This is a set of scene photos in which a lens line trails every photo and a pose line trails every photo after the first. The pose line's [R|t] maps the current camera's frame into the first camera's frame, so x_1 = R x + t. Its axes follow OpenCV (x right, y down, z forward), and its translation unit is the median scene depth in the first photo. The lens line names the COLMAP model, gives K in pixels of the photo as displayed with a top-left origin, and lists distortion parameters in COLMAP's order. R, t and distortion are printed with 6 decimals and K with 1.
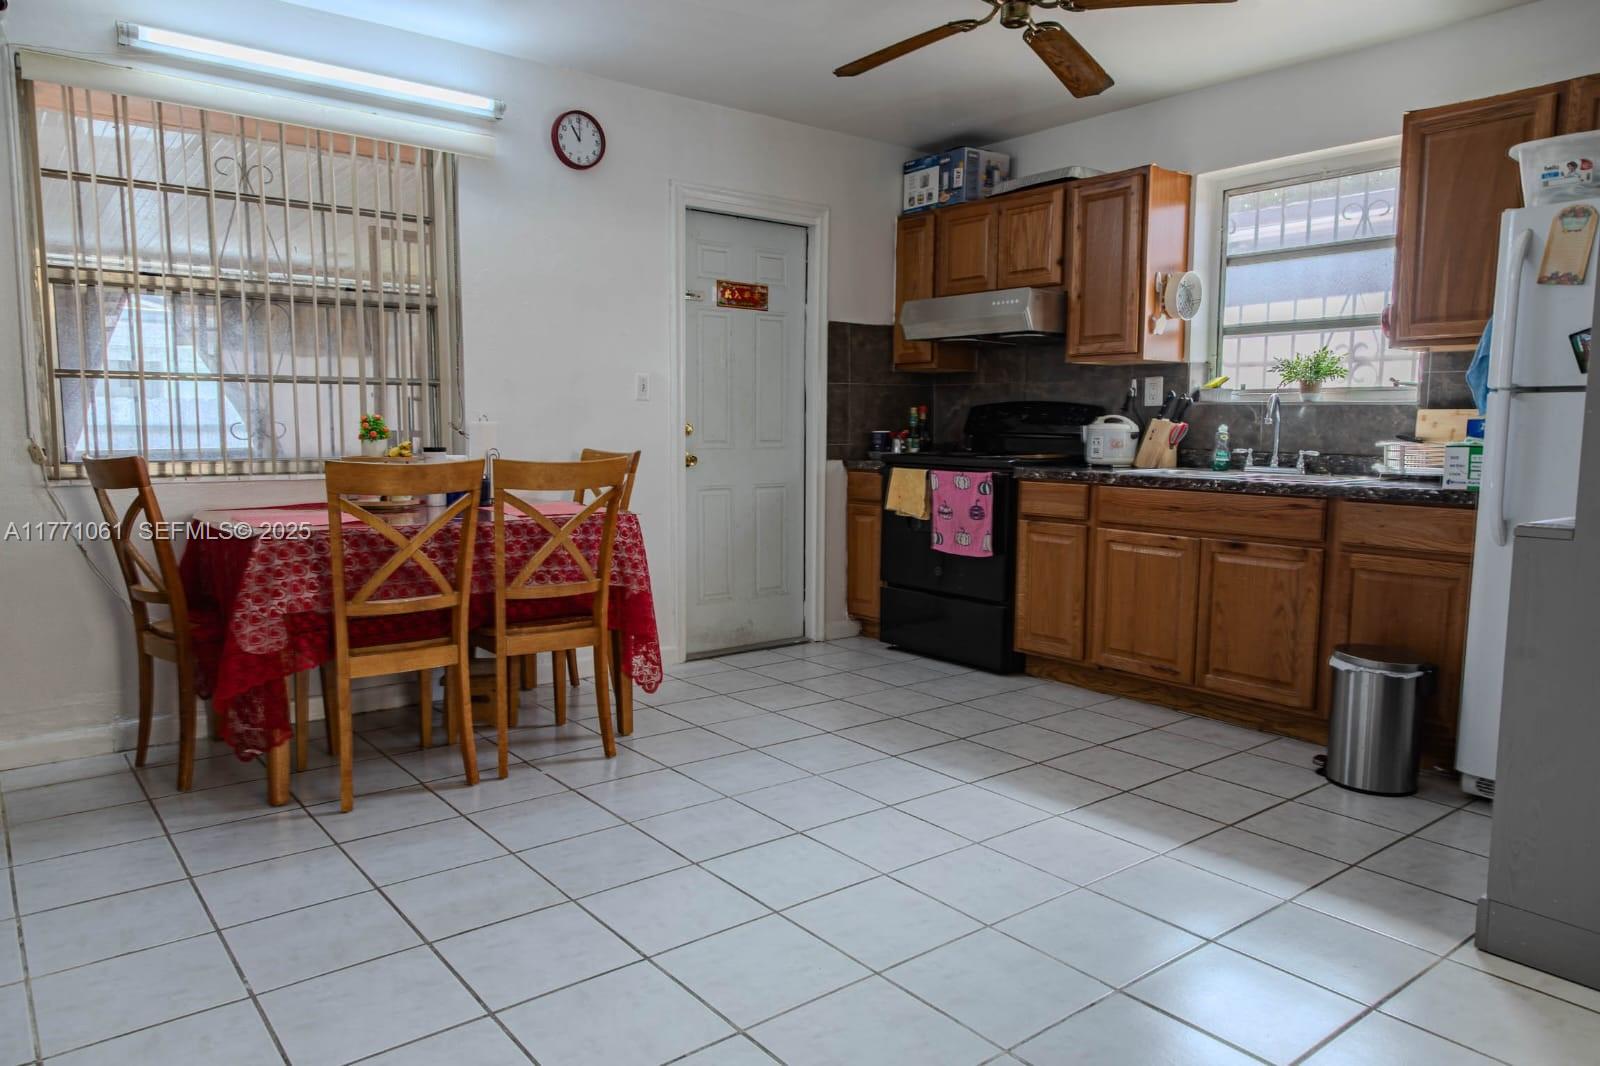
lens RADIAL K [[1036.5, 0, 803.5], [0, 1036.5, 526.3], [0, 0, 1]] dist [0.004148, 0.001146]
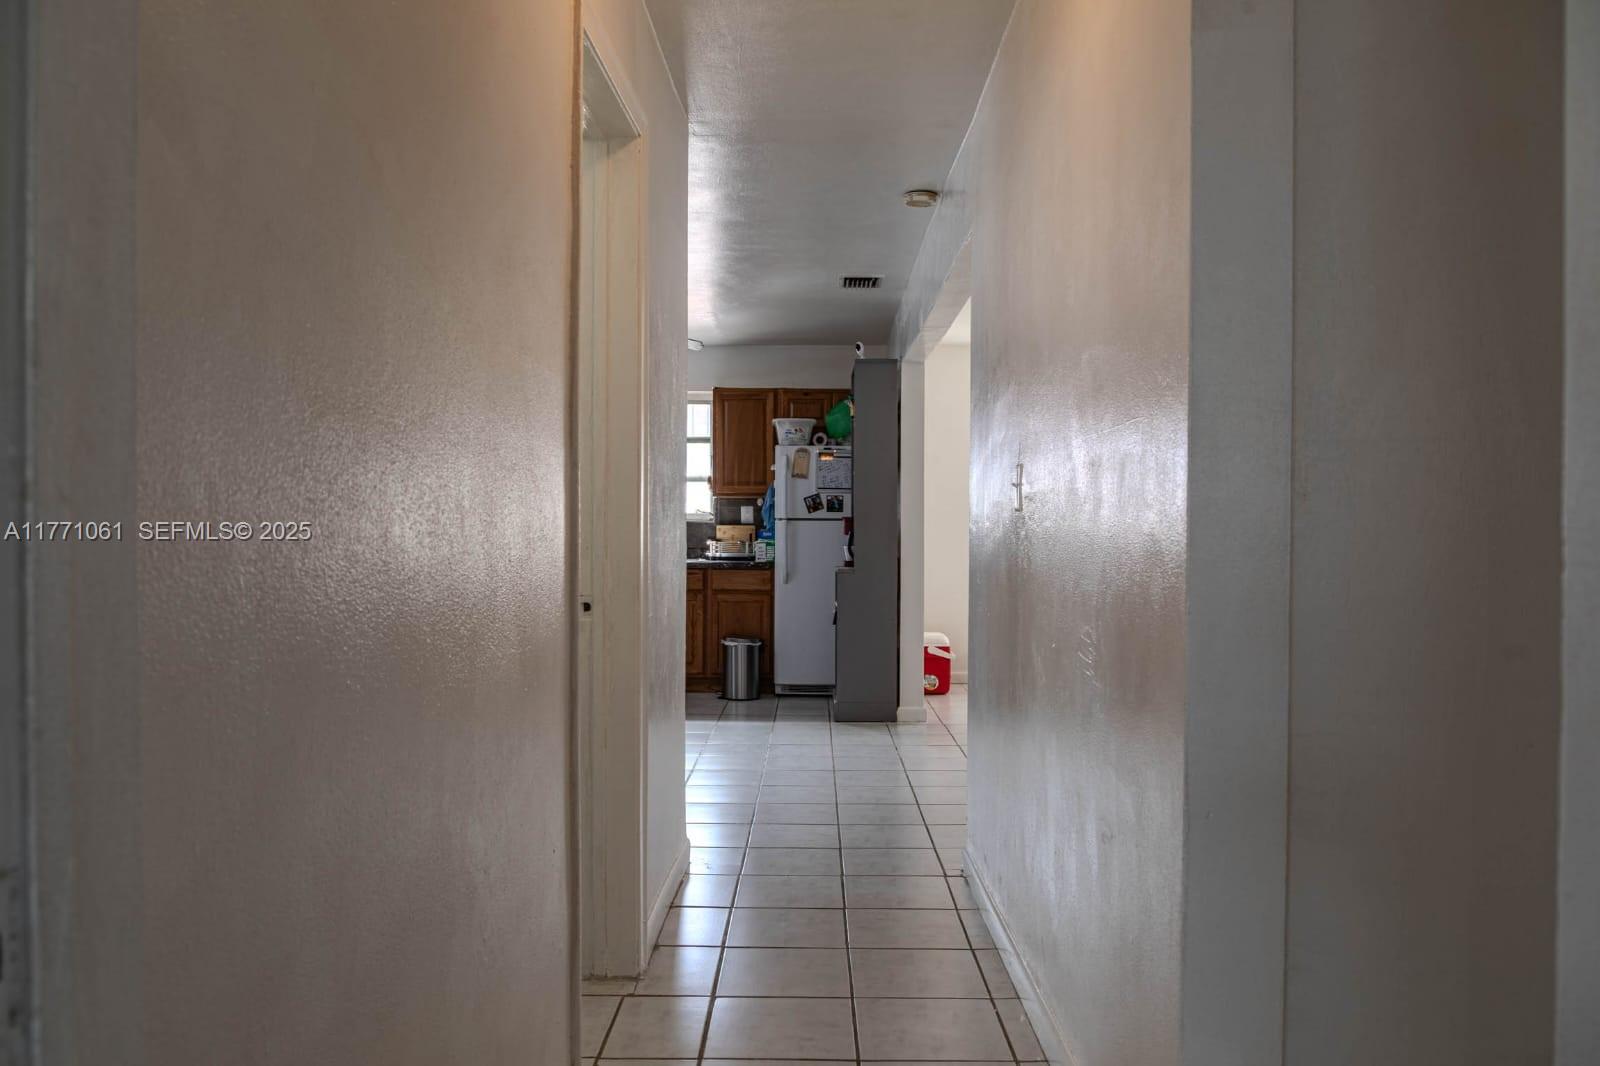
lens RADIAL K [[1139.2, 0, 801.7], [0, 1139.2, 540.2], [0, 0, 1]] dist [-0.028464, 0.006520]
pose [[0.632886, -0.010818, 0.774169, -0.908940], [0.076057, 0.995935, -0.048260, 0.032684], [-0.770500, 0.089424, 0.631136, -0.474116]]
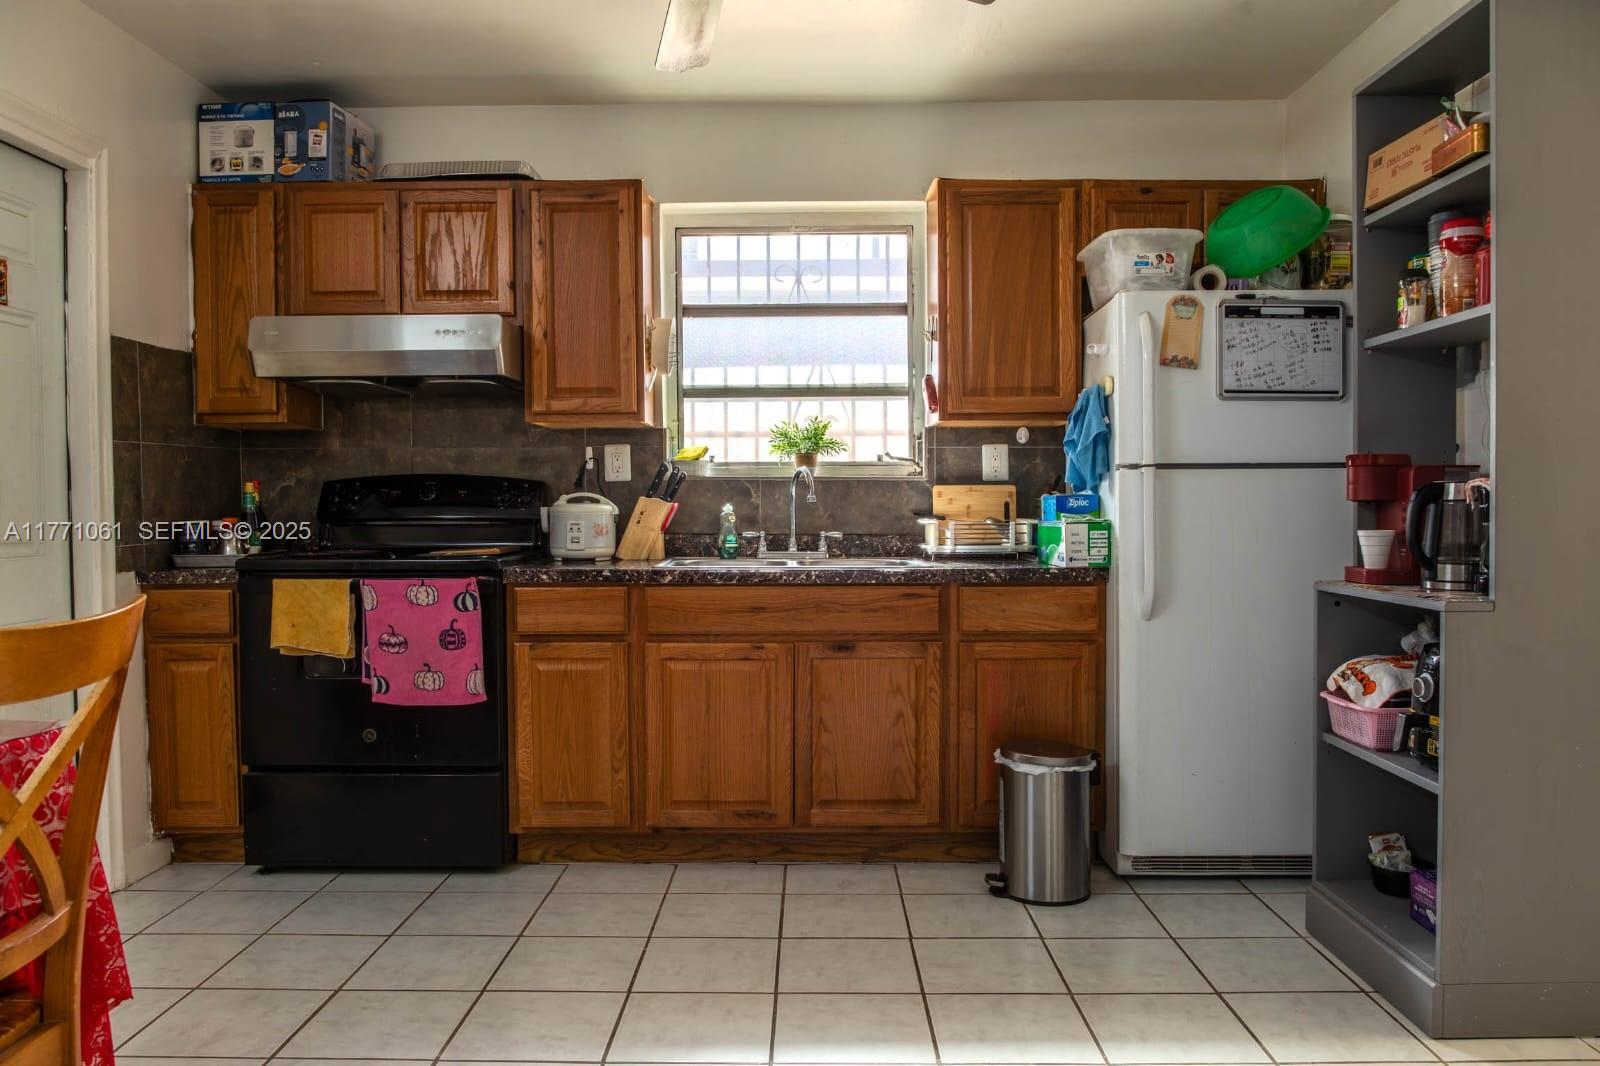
lens RADIAL K [[1139.2, 0, 800.9], [0, 1139.2, 535.0], [0, 0, 1]] dist [-0.028464, 0.006520]
pose [[0.641964, -0.032473, 0.766047, -0.259349], [0.085883, 0.995861, -0.029757, -0.040470], [-0.761910, 0.084893, 0.642096, 0.367936]]
